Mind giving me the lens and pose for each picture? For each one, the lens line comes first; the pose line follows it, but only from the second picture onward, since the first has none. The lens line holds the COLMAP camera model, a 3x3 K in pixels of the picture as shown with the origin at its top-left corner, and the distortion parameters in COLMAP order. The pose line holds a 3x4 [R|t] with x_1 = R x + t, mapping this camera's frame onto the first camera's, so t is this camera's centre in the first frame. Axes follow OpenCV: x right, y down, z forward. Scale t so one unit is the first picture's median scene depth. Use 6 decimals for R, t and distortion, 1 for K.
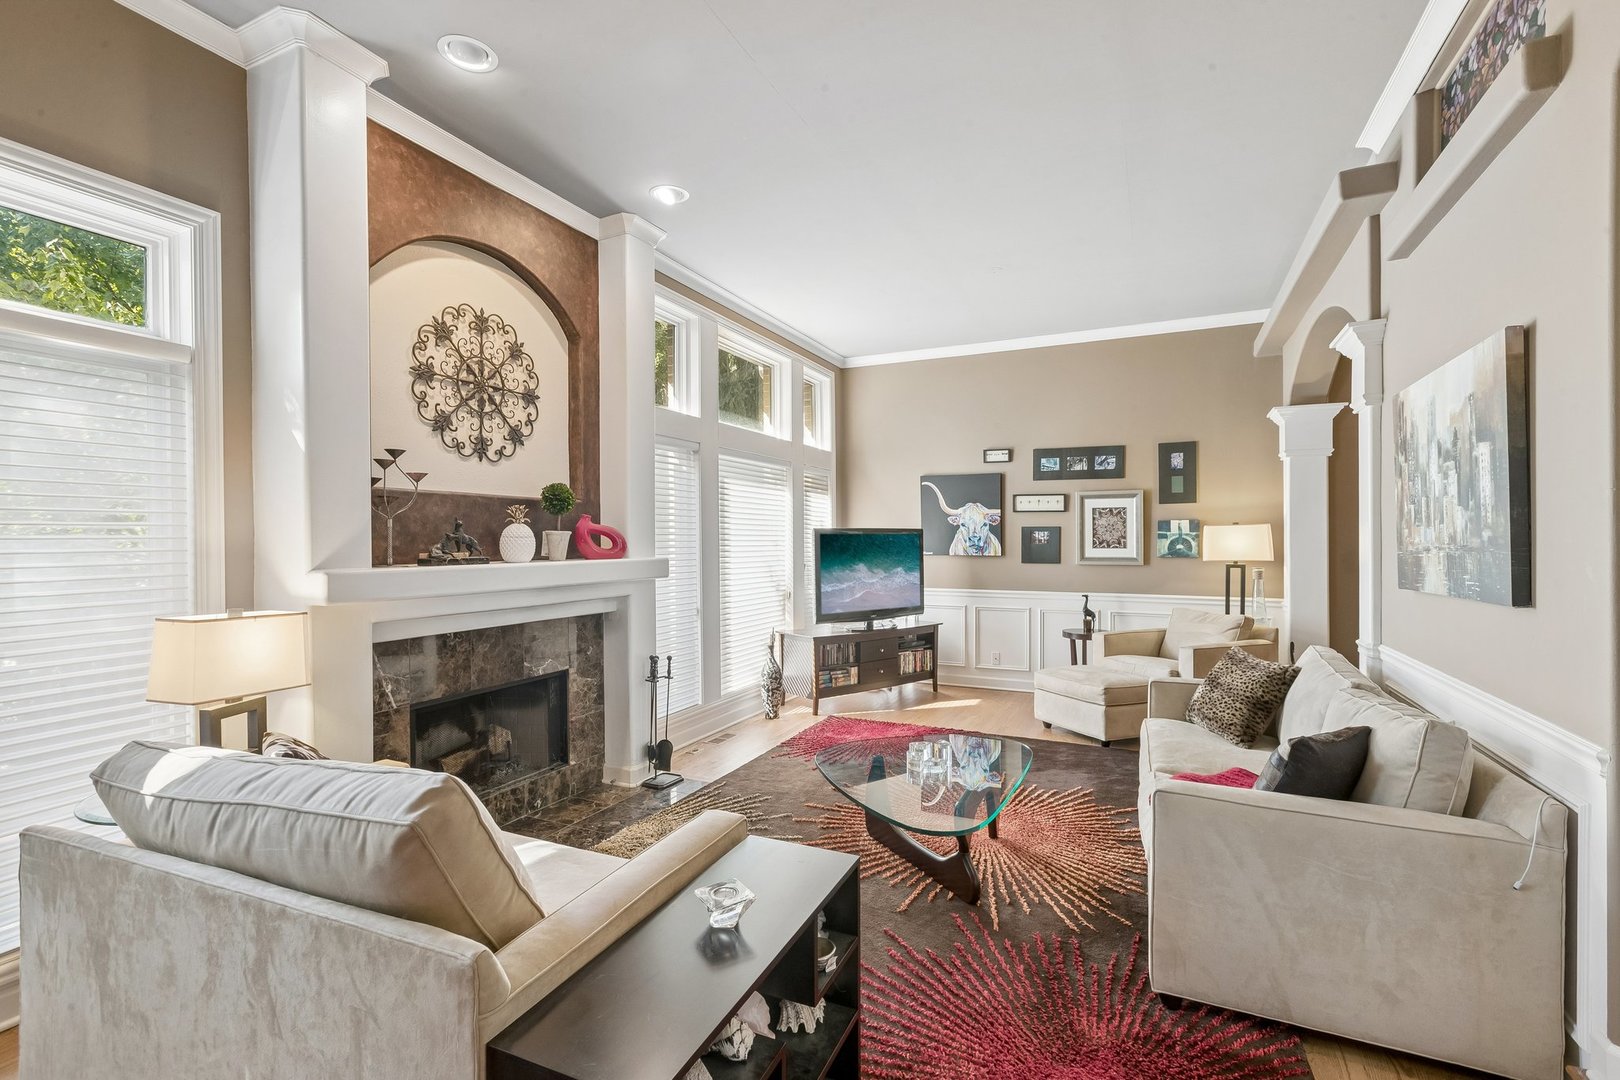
lens RADIAL K [[729.7, 0, 807.5], [0, 729.7, 543.1], [0, 0, 1]] dist [-0.001977, -0.000855]
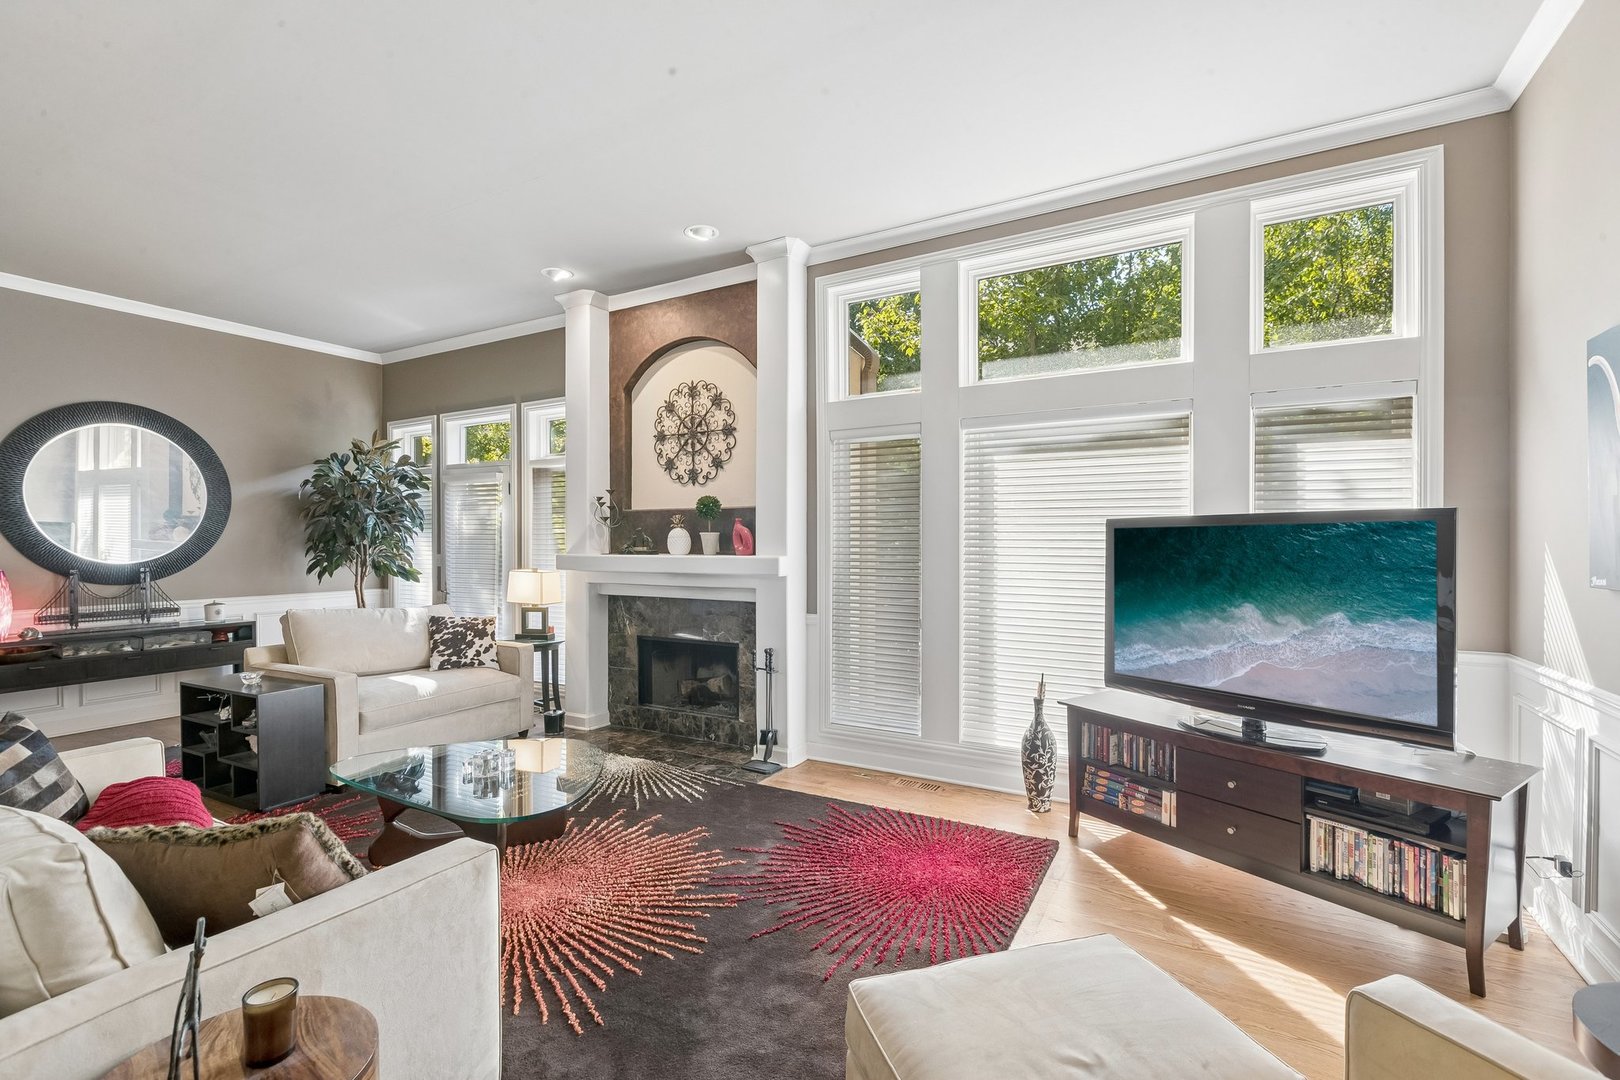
lens RADIAL K [[729.7, 0, 802.1], [0, 729.7, 539.5], [0, 0, 1]] dist [-0.001977, -0.000855]
pose [[-0.086841, 0.005658, -0.996206, 0.969833], [-0.001498, 0.999982, 0.005810, -0.012031], [0.996221, 0.001997, -0.086831, 1.312695]]
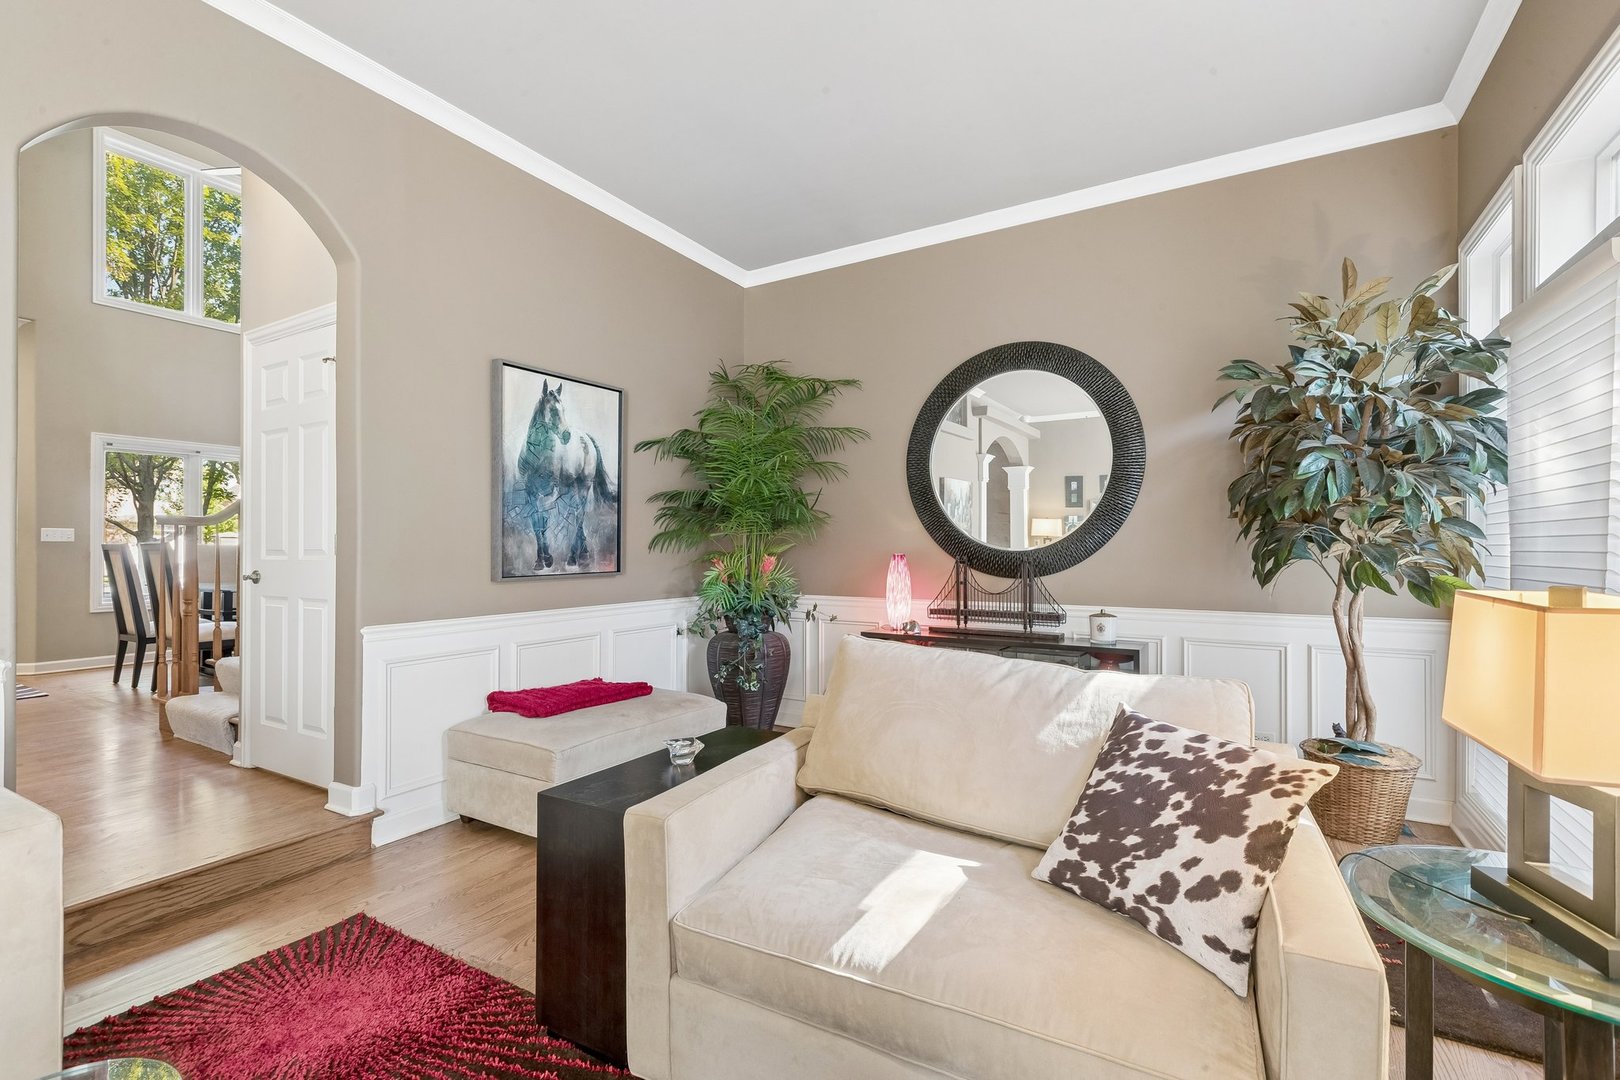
lens RADIAL K [[729.7, 0, 813.8], [0, 729.7, 549.8], [0, 0, 1]] dist [-0.001977, -0.000855]
pose [[-0.996280, 0.000893, 0.086169, -0.200234], [0.001538, 0.999971, 0.007417, 0.039353], [-0.086160, 0.007522, -0.996253, 0.962716]]
